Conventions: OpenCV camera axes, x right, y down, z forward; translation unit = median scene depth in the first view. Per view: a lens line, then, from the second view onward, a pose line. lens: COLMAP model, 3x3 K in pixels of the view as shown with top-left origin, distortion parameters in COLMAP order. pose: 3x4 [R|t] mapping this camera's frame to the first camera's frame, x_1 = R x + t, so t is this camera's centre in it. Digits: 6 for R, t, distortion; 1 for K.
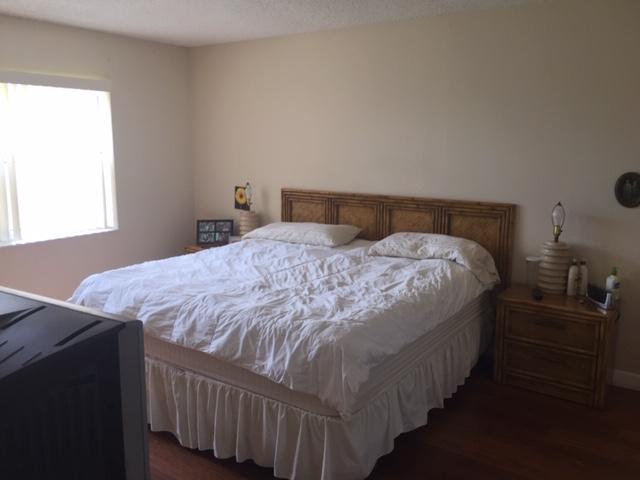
lens RADIAL K [[553.6, 0, 320.0], [0, 553.6, 240.0], [0, 0, 1]] dist [0.080097, -0.084307]
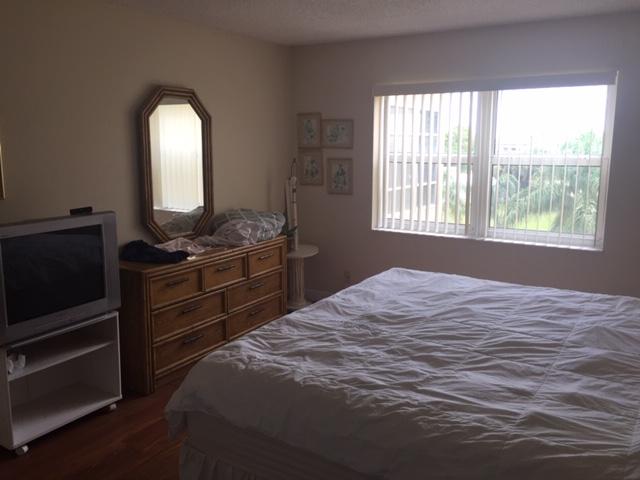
lens RADIAL K [[553.6, 0, 320.0], [0, 553.6, 240.0], [0, 0, 1]] dist [0.080097, -0.084307]
pose [[0.059843, 0.168240, -0.983928, 0.480780], [-0.187994, 0.969955, 0.154417, -0.097225], [0.980345, 0.175732, 0.089673, 0.587725]]
